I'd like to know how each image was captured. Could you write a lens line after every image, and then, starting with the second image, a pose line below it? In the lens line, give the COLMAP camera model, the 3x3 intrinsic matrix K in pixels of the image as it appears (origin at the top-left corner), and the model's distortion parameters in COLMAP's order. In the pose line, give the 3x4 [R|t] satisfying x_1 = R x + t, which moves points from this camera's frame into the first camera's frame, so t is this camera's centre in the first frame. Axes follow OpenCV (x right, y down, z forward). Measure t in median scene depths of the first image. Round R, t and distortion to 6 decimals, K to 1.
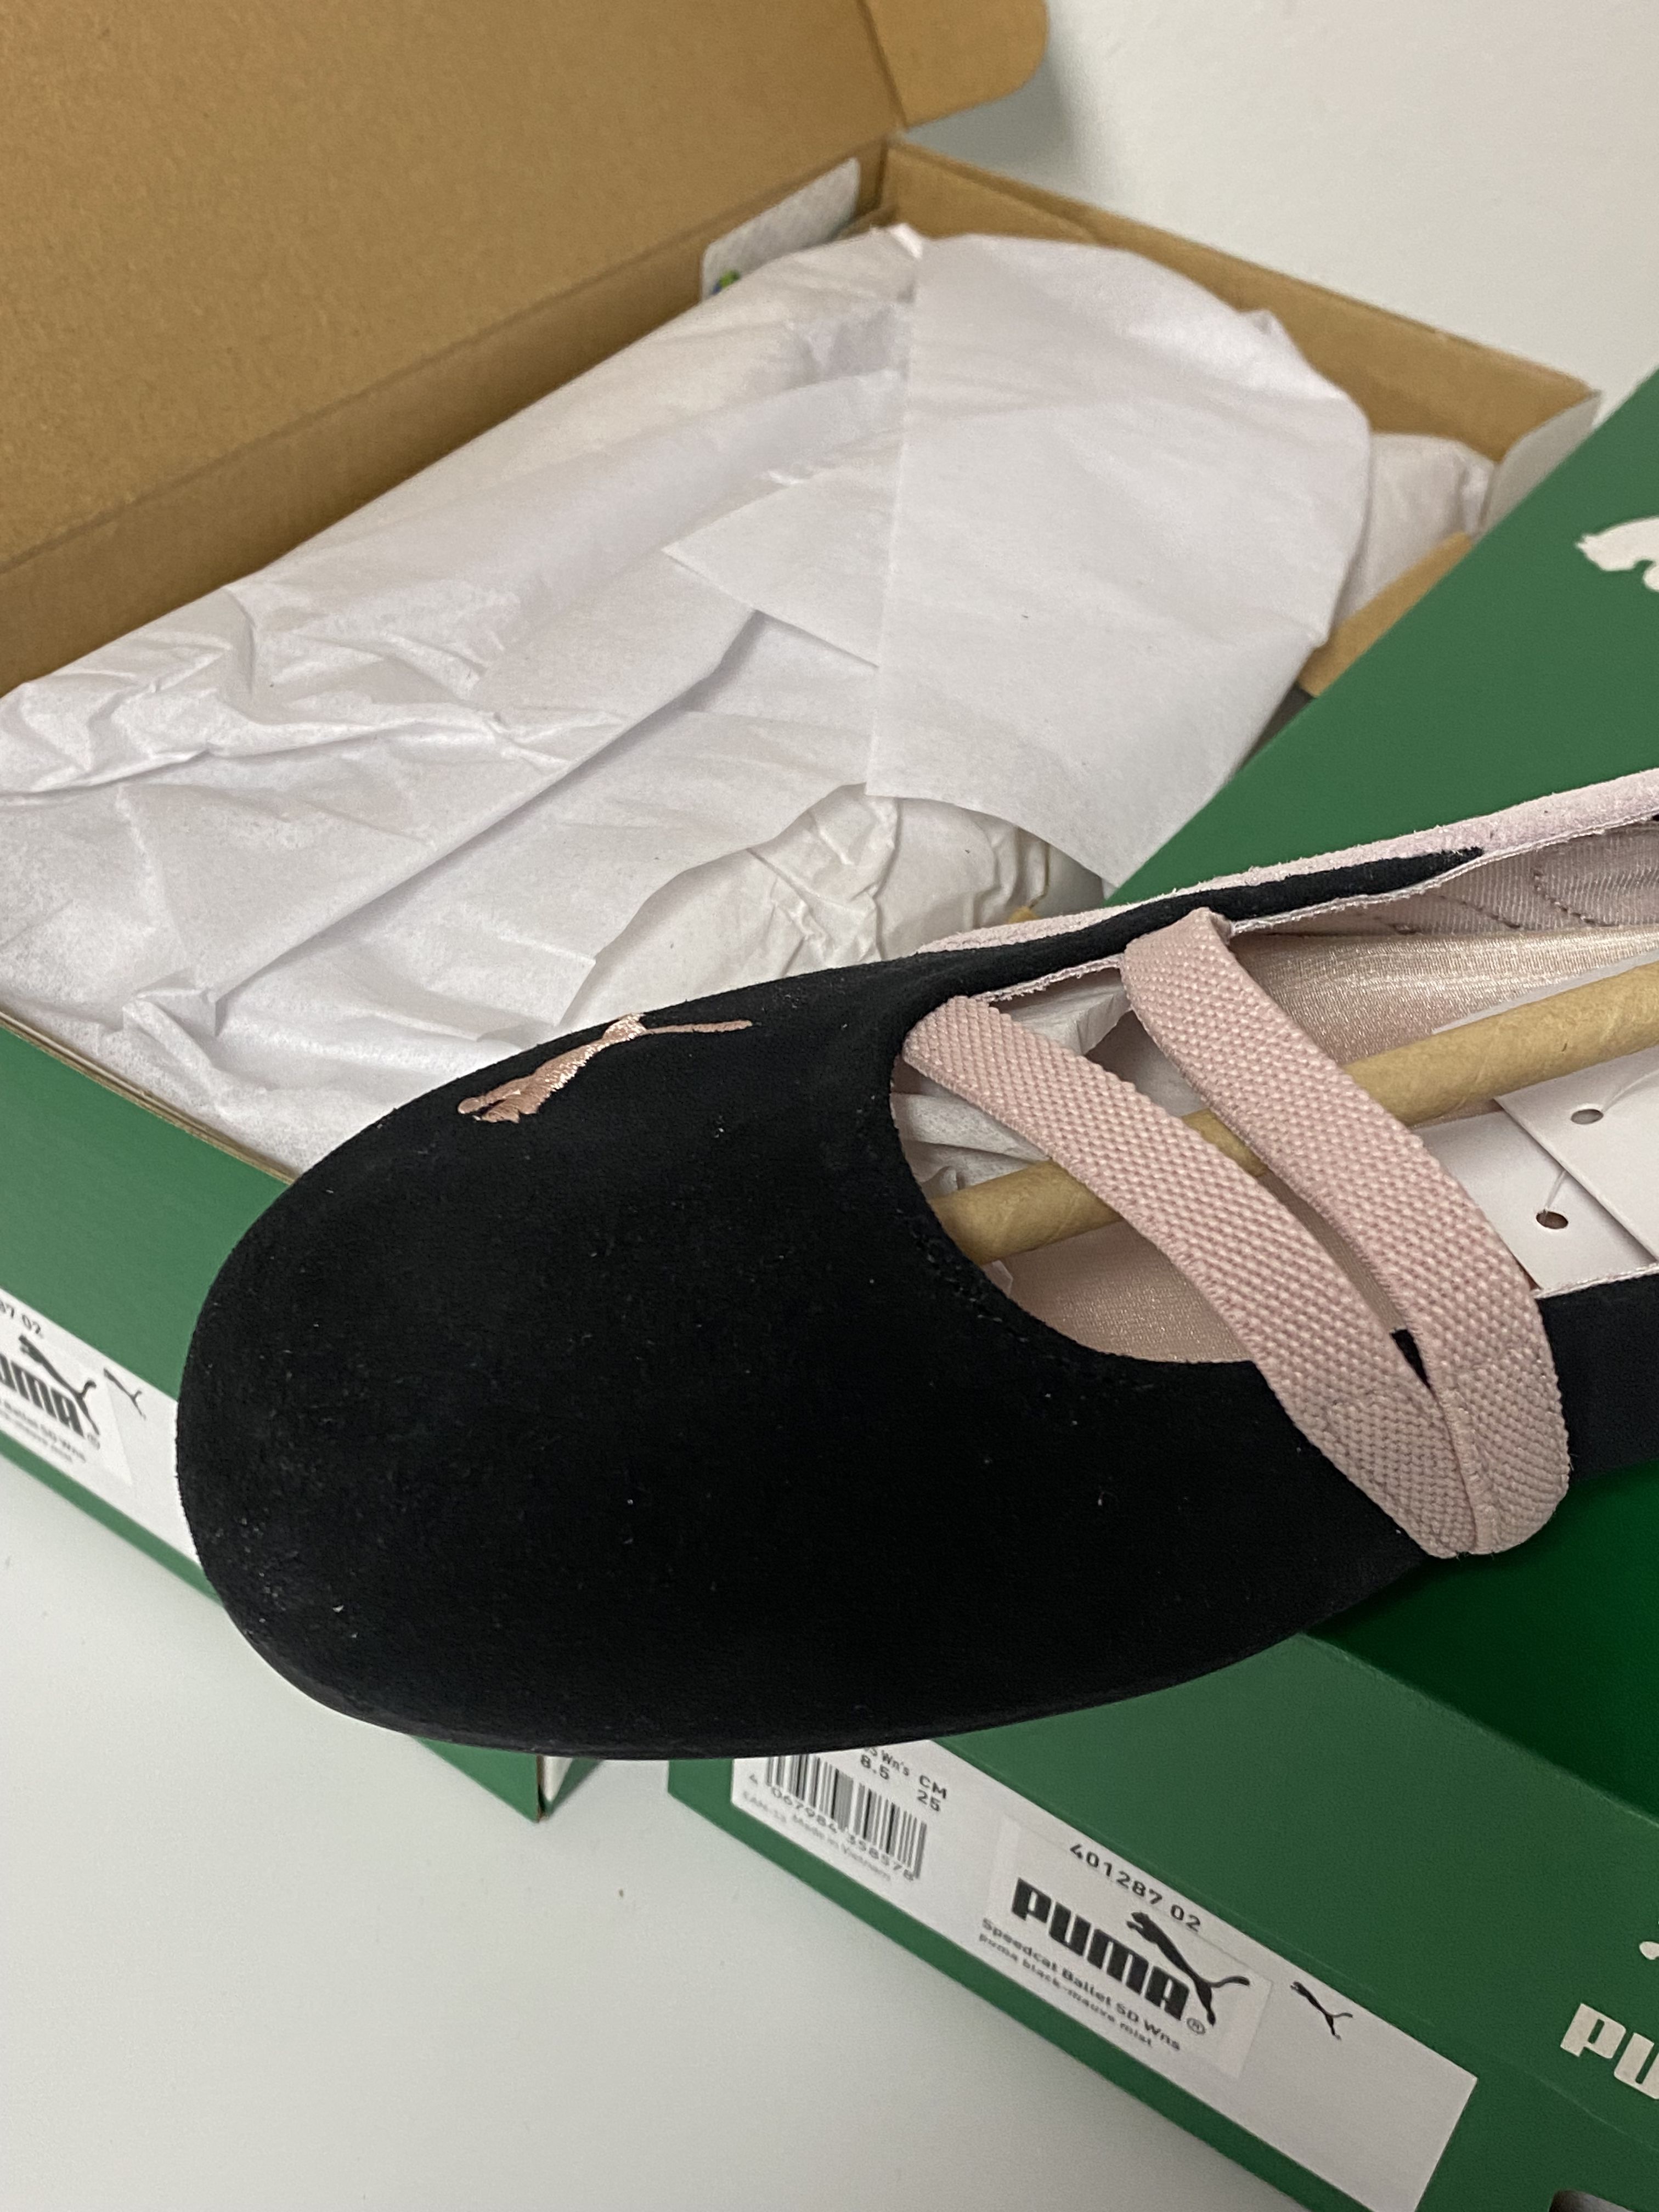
lens RADIAL K [[2547.7, 0, 830.1], [0, 2547.7, 1054.4], [0, 0, 1]] dist [0.082163, -0.190108]
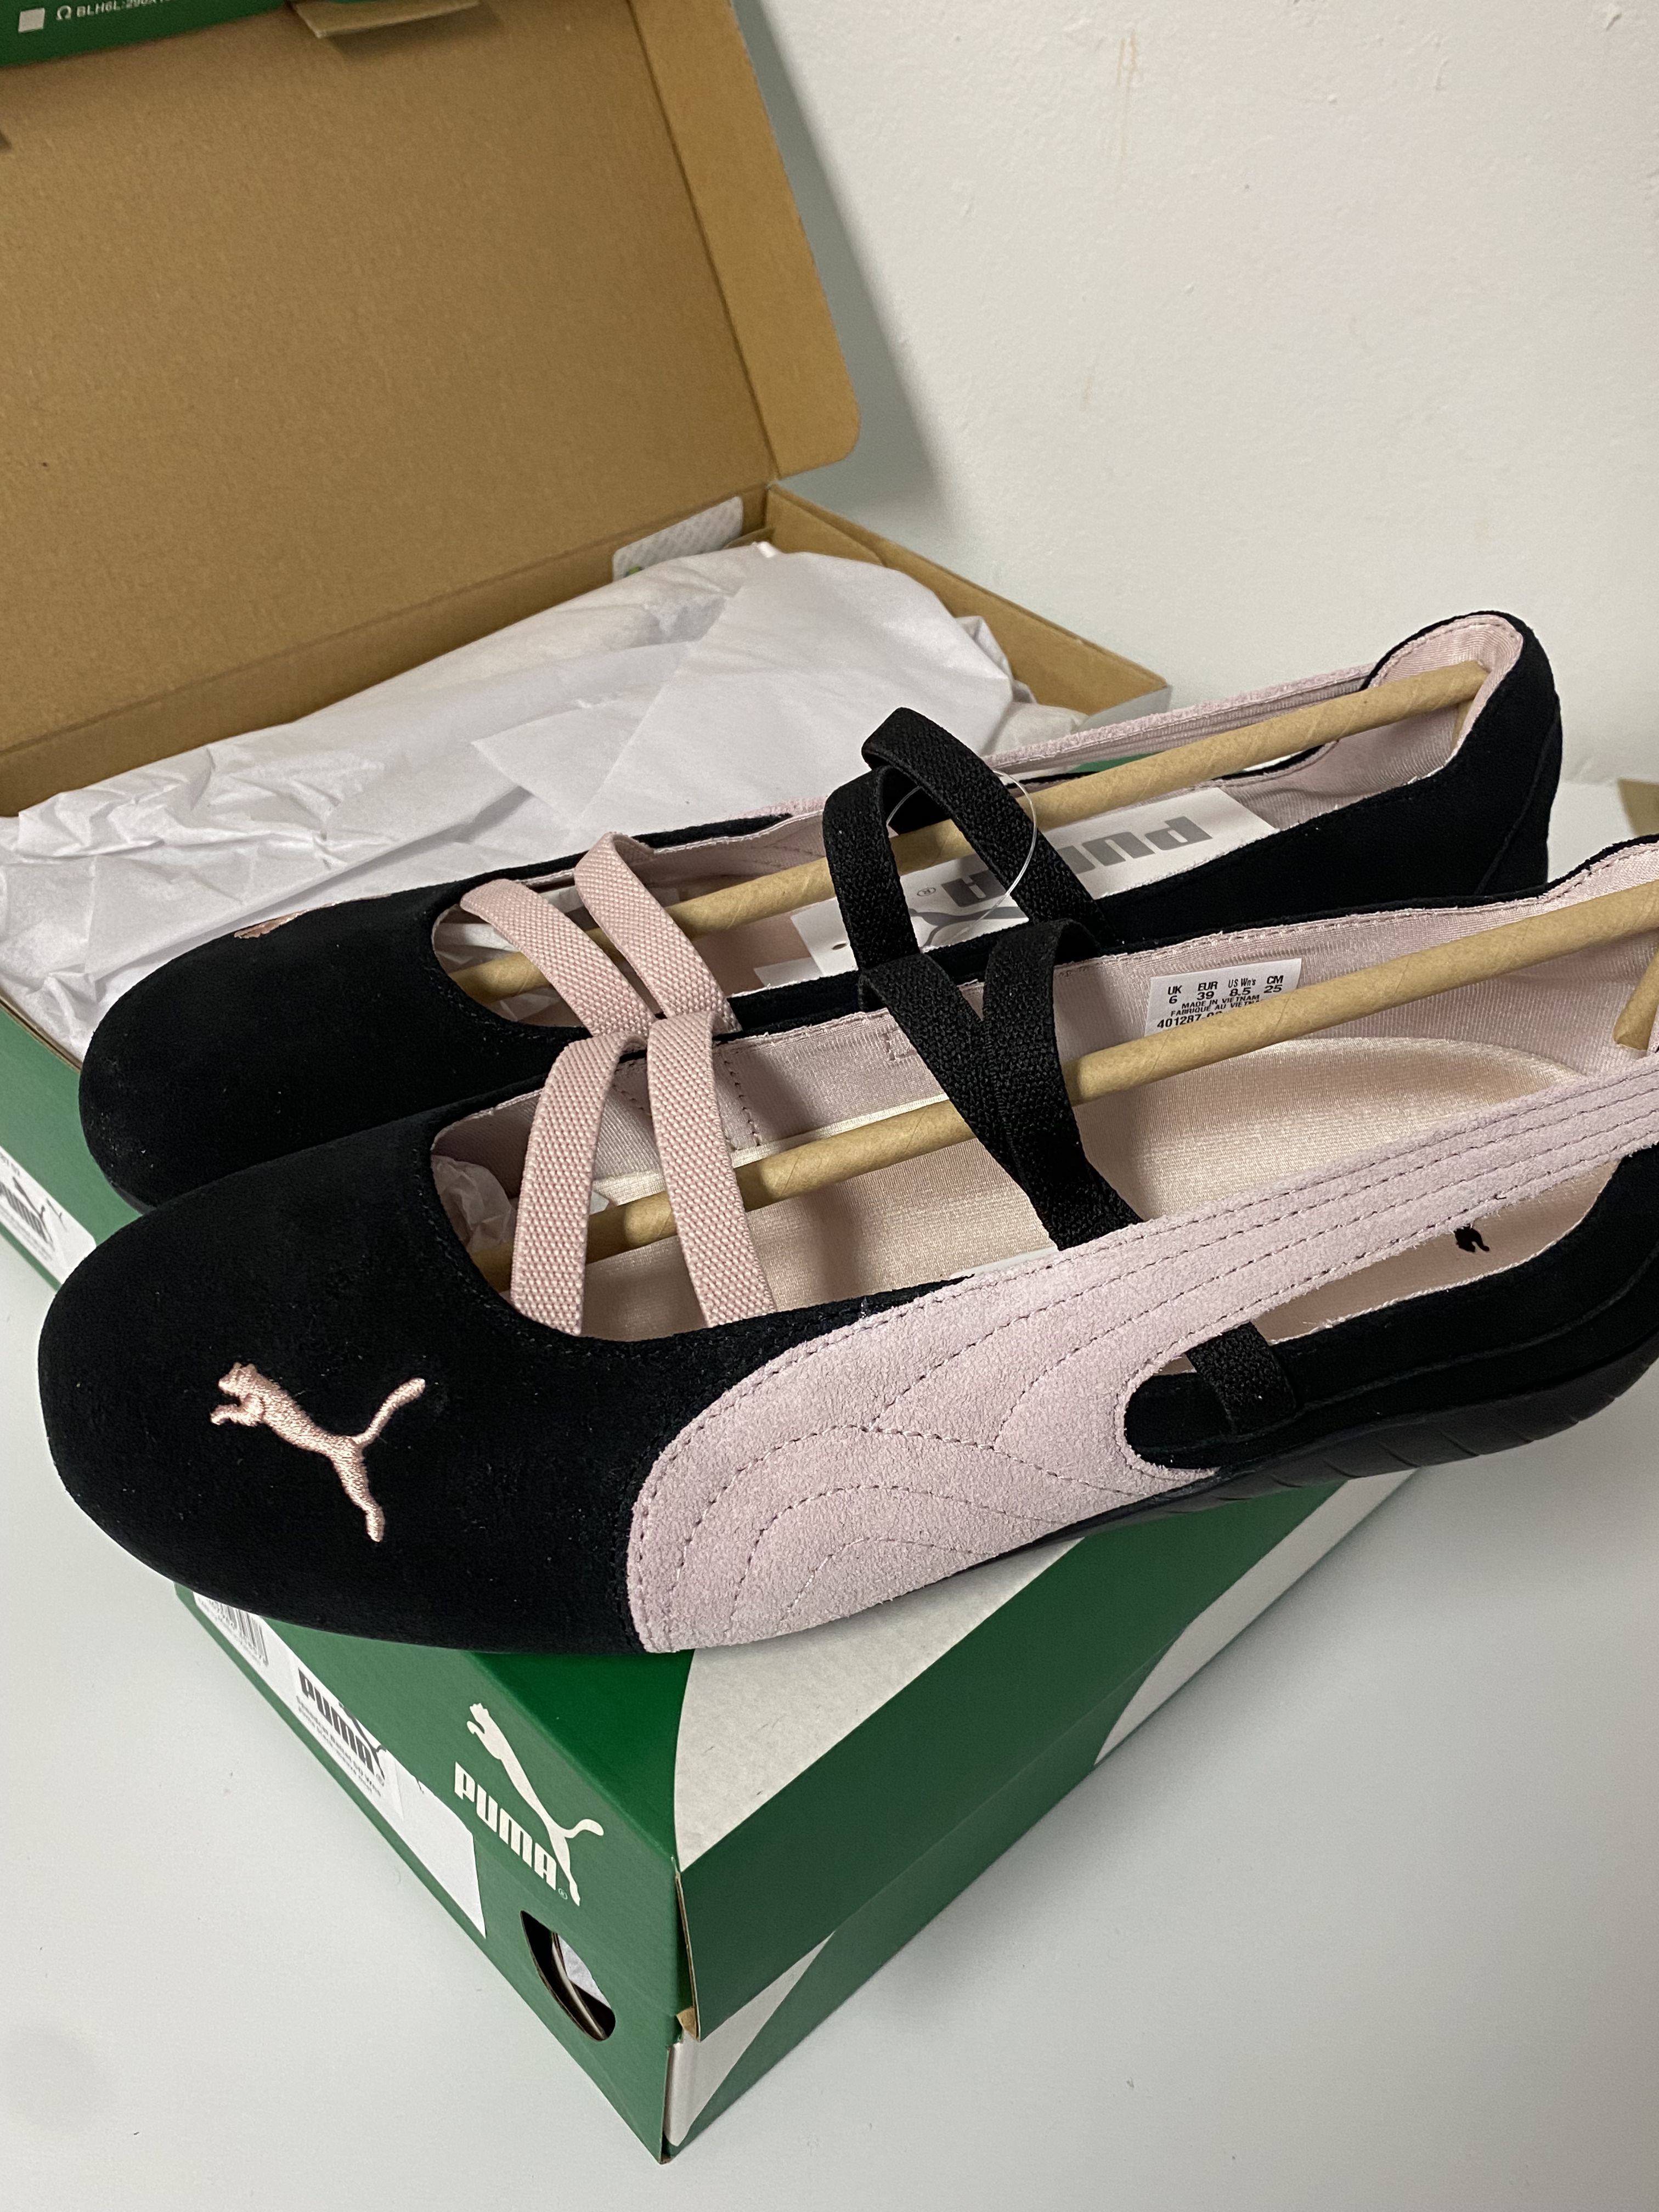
lens RADIAL K [[2078.0, 0, 813.6], [0, 2078.0, 1071.7], [0, 0, 1]] dist [0.060828, -0.111761]
pose [[0.984211, 0.097342, -0.147827, 0.348630], [-0.103073, 0.994172, -0.031600, 0.026642], [0.143889, 0.046338, 0.988508, -0.247262]]
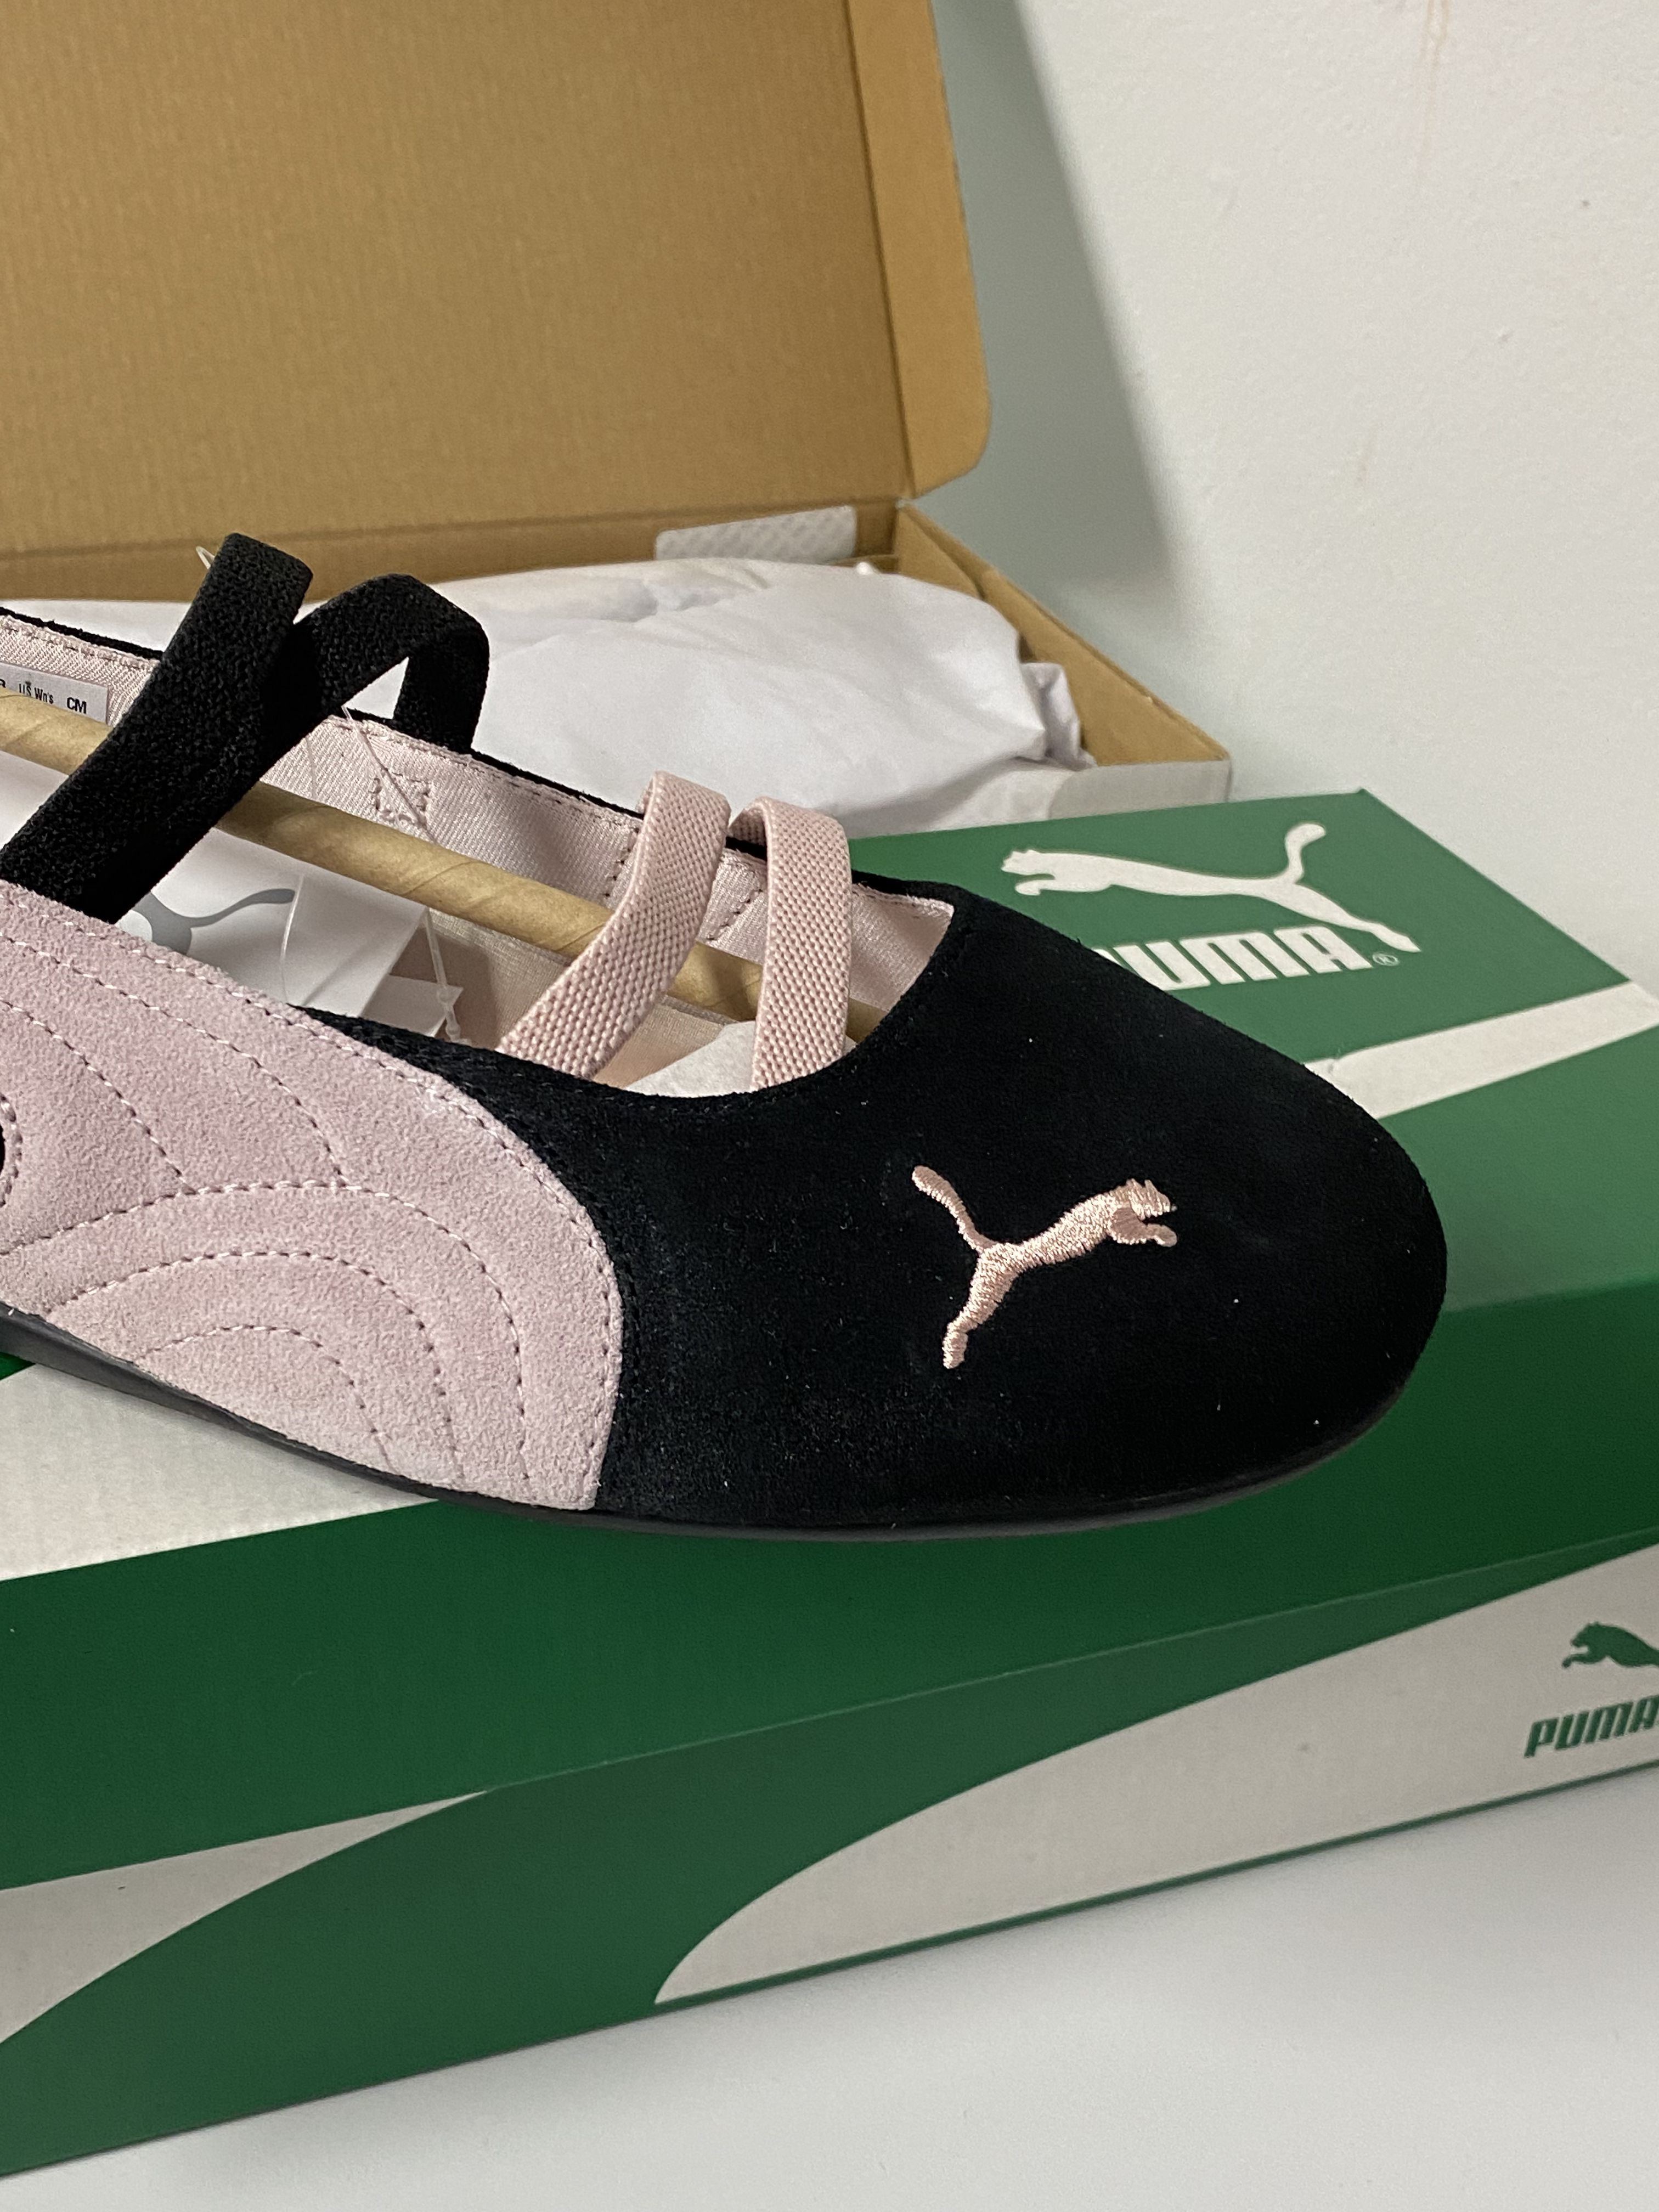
lens RADIAL K [[2517.4, 0, 819.2], [0, 2517.4, 1117.0], [0, 0, 1]] dist [0.089036, -0.217045]
pose [[0.851513, 0.260319, -0.455147, 0.795145], [-0.349808, 0.928673, -0.123289, 0.087262], [0.390588, 0.264197, 0.881840, 0.035466]]
